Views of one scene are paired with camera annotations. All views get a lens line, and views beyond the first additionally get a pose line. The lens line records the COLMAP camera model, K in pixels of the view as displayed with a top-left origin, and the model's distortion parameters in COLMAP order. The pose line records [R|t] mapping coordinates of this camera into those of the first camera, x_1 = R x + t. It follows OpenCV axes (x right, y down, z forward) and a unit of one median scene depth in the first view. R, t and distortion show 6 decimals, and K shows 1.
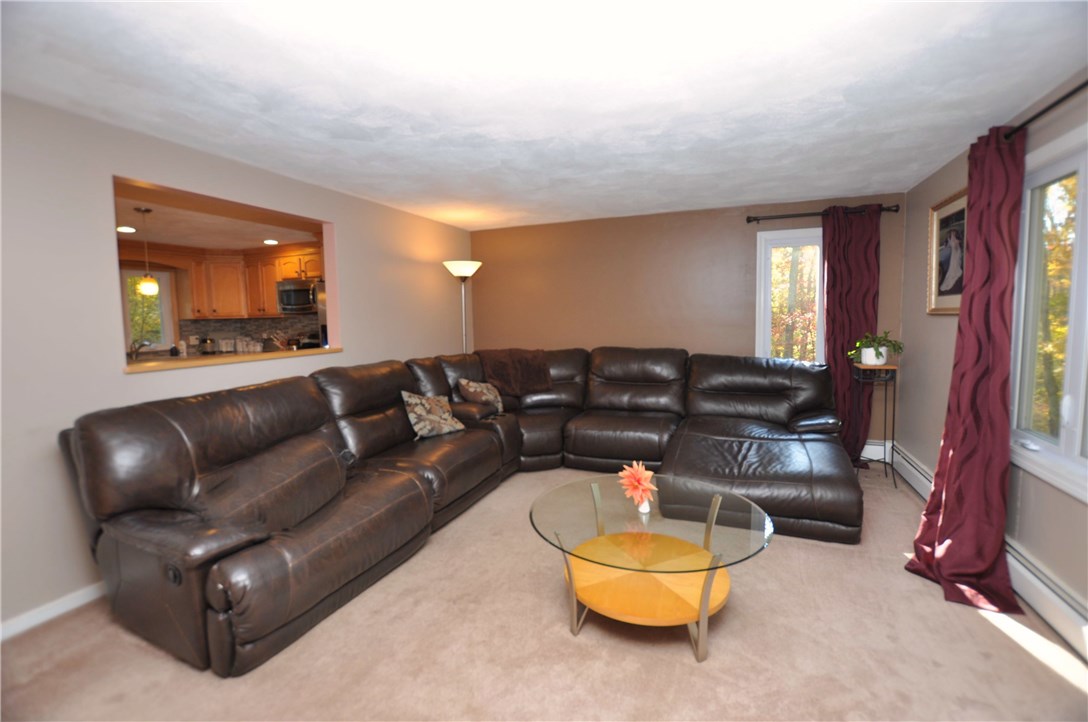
lens RADIAL K [[484.2, 0, 543.7], [0, 484.2, 356.3], [0, 0, 1]] dist [-0.011808, -0.000057]
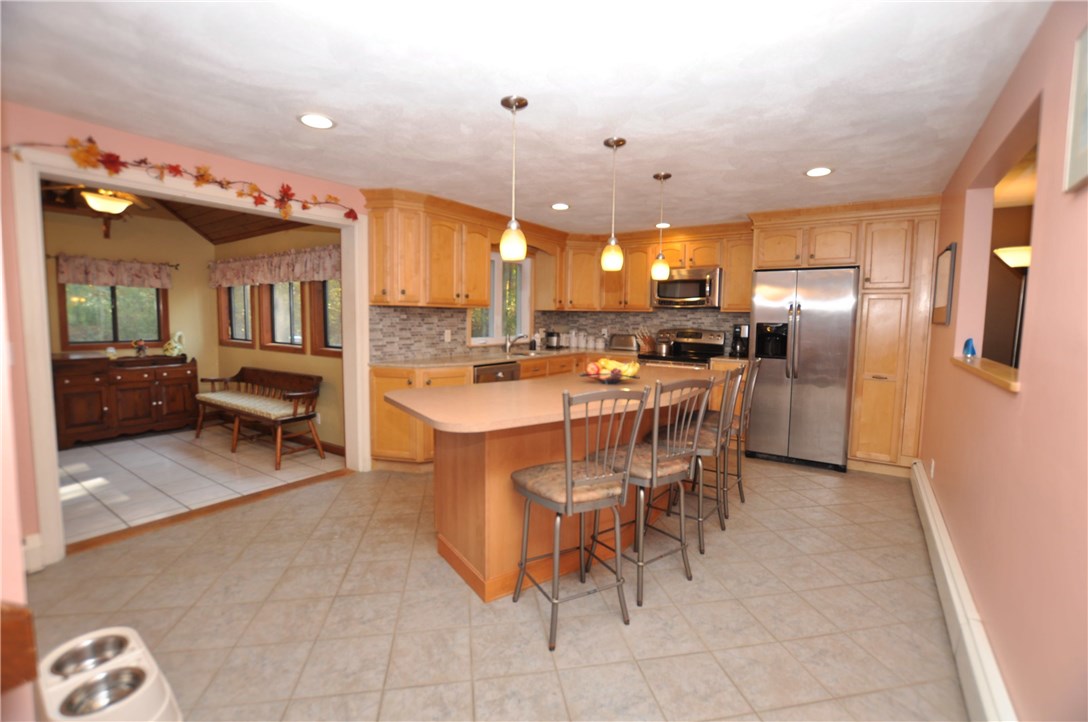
lens RADIAL K [[484.2, 0, 545.5], [0, 484.2, 355.3], [0, 0, 1]] dist [-0.011808, -0.000057]
pose [[0.986637, 0.047259, -0.155931, -0.596706], [-0.047606, 0.998865, 0.001512, 0.007116], [0.155826, 0.005932, 0.987767, 0.096067]]
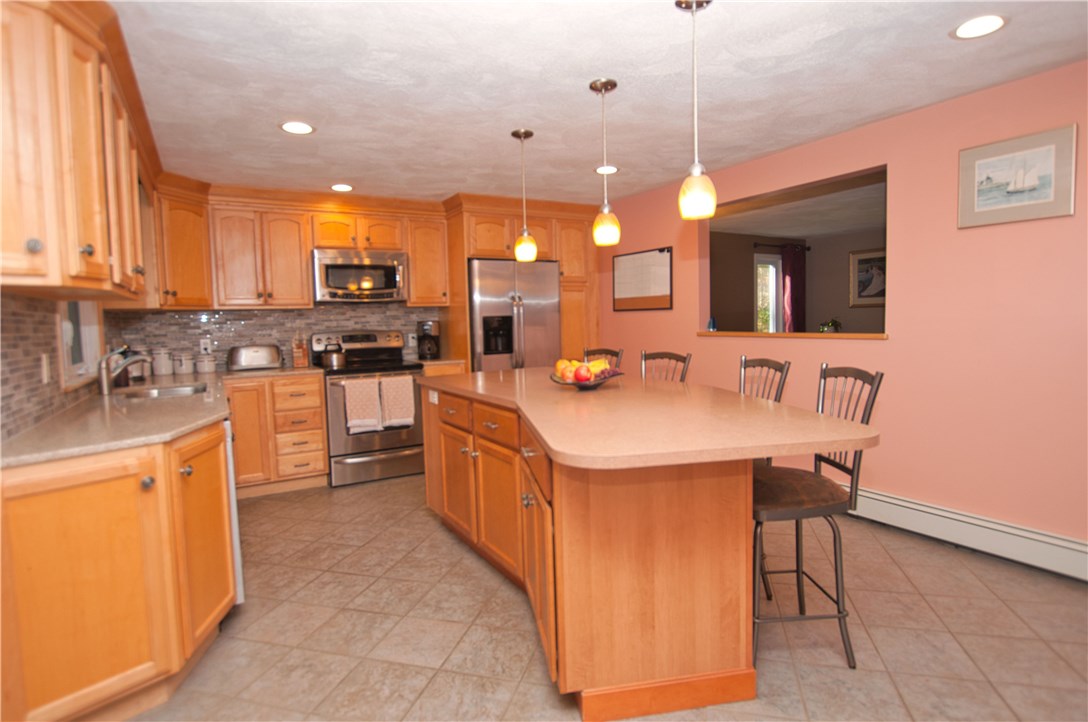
lens RADIAL K [[584.1, 0, 543.6], [0, 584.1, 362.6], [0, 0, 1]] dist [0.004842, 0.000173]
pose [[0.582984, -0.055221, 0.810605, -1.041346], [0.082802, 0.996531, 0.008336, 0.006553], [-0.808253, 0.062260, 0.585535, 0.363306]]
